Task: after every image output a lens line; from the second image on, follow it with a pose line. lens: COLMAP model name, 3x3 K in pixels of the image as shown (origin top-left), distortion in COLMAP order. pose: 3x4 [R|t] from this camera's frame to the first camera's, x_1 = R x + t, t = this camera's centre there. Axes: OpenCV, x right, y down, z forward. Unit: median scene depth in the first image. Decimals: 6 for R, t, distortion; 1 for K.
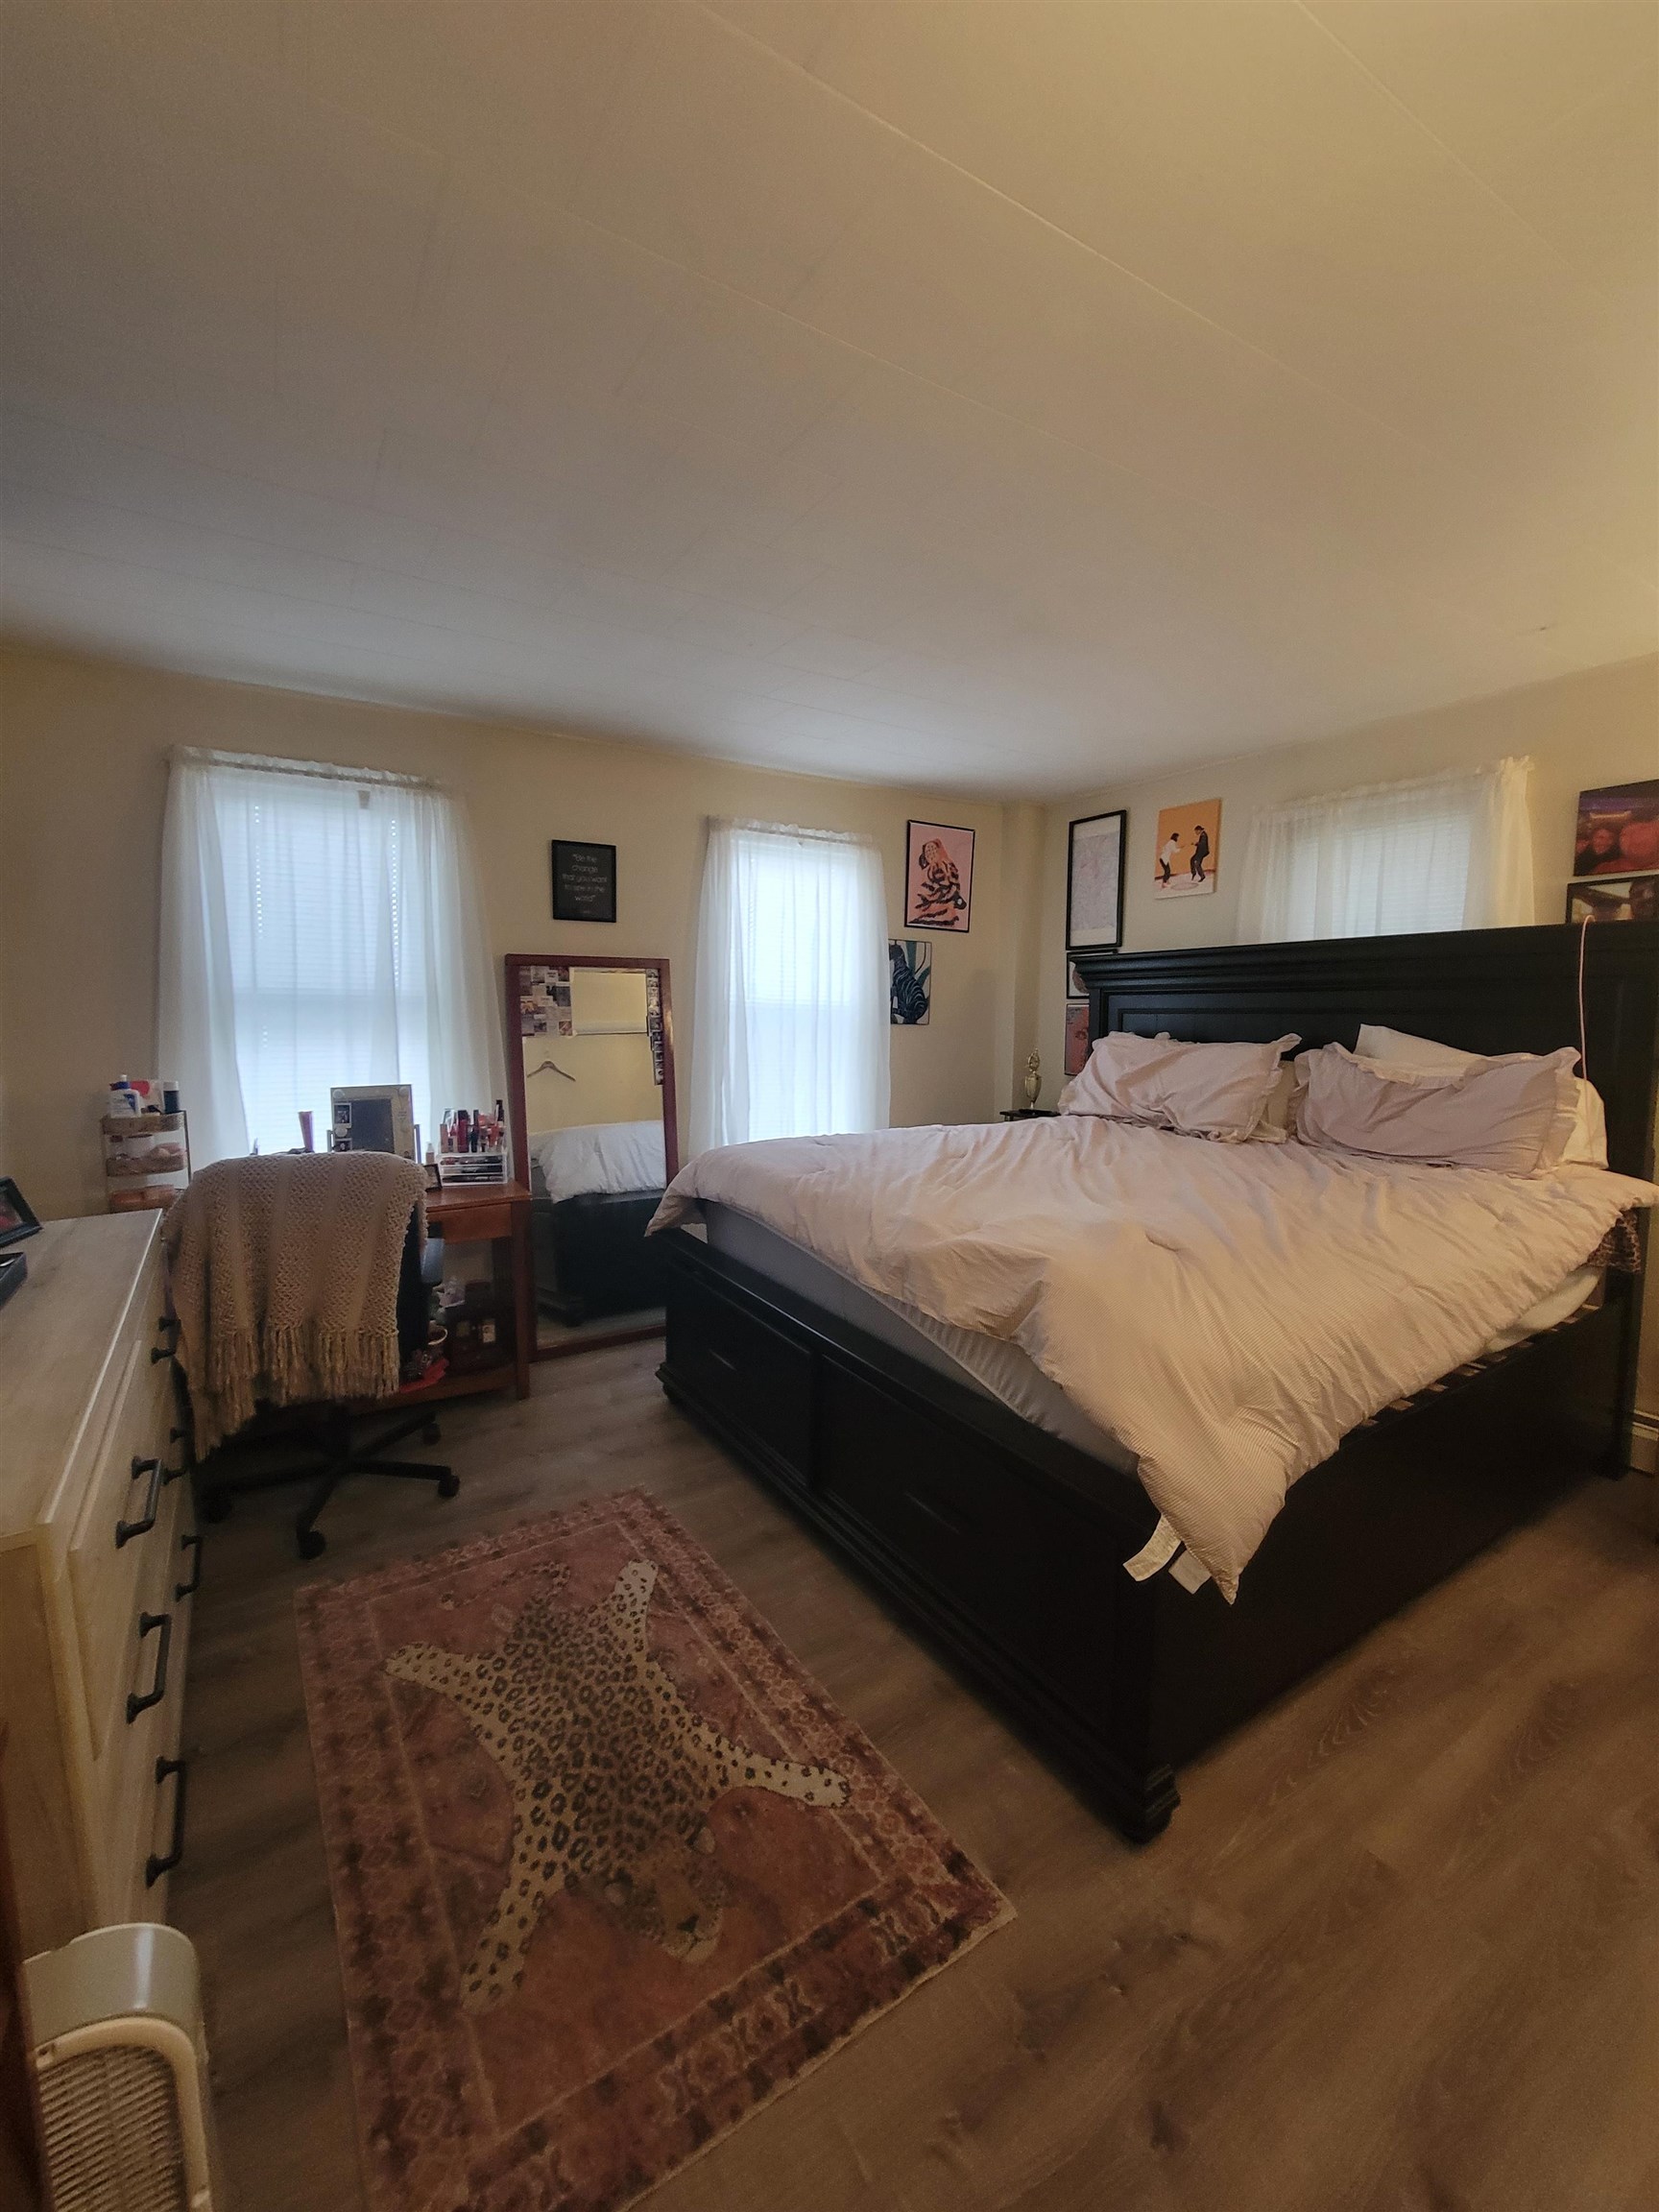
lens RADIAL K [[884.1, 0, 820.8], [0, 884.1, 1098.0], [0, 0, 1]] dist [-0.000949, -0.001182]
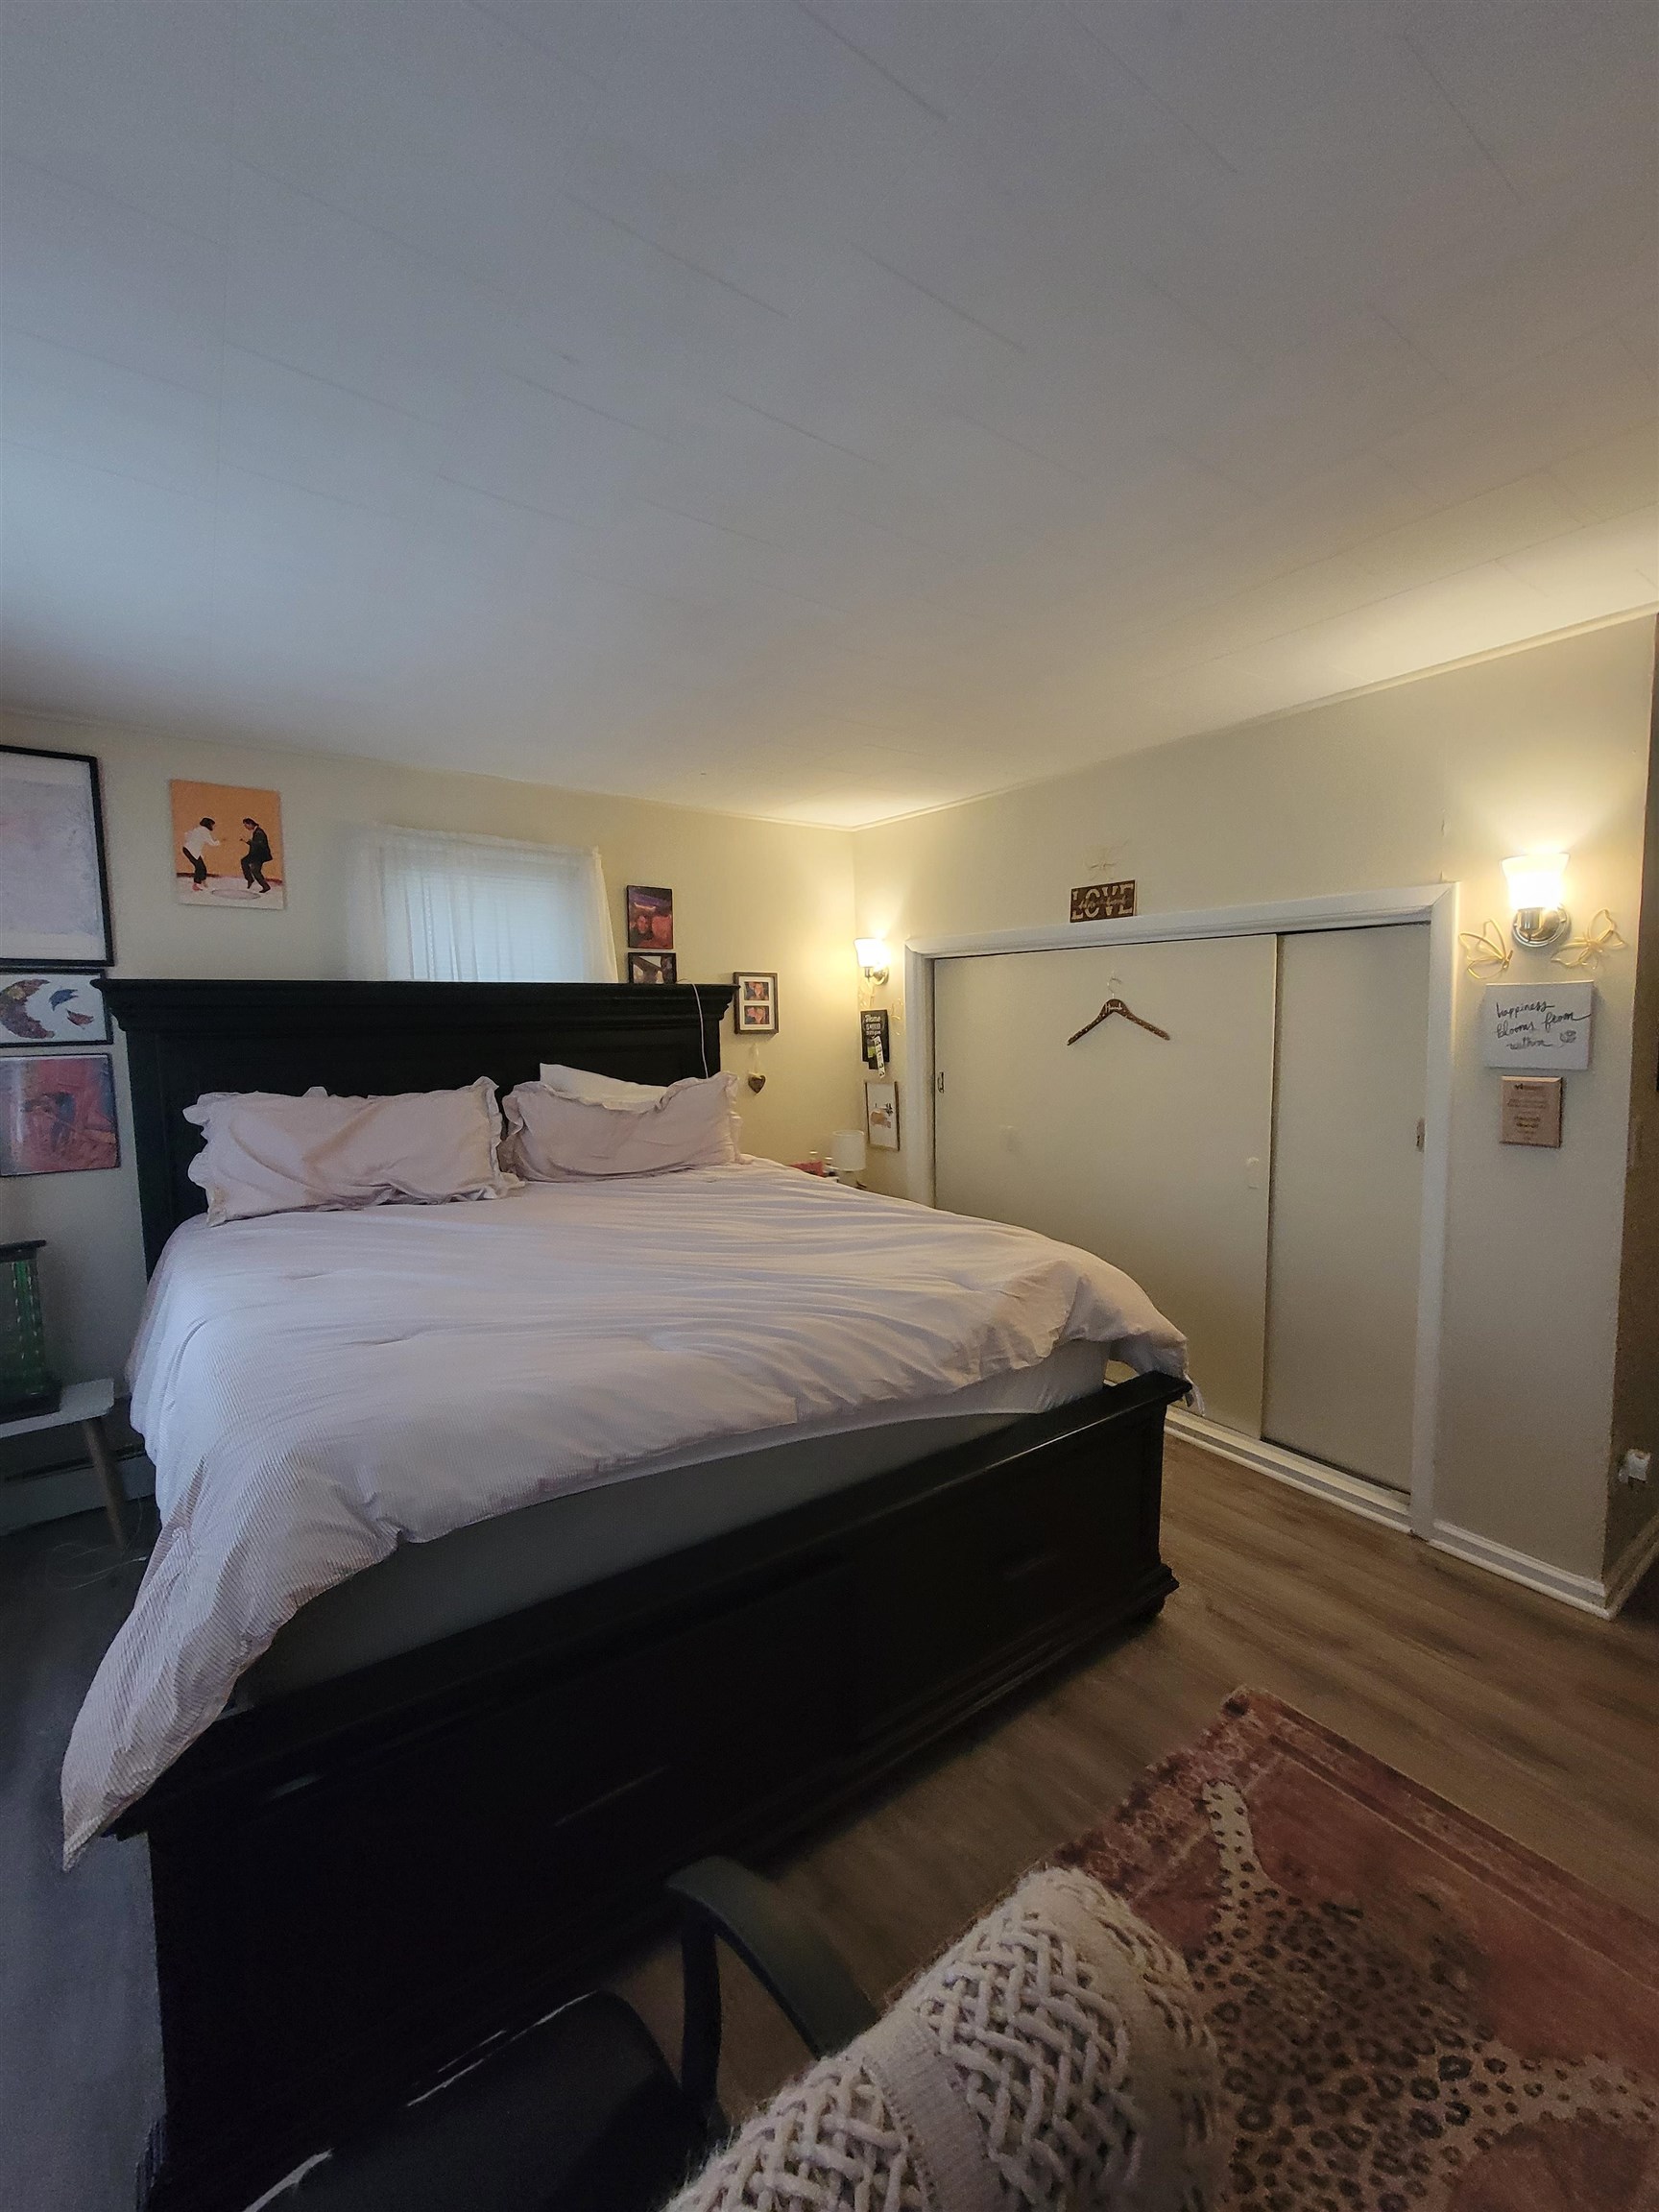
lens RADIAL K [[884.1, 0, 820.8], [0, 884.1, 1098.0], [0, 0, 1]] dist [-0.000949, -0.001182]
pose [[-0.050447, -0.081585, 0.995389, -0.822123], [0.120430, 0.988889, 0.087155, -0.163269], [-0.991439, 0.124271, -0.040061, 1.230435]]
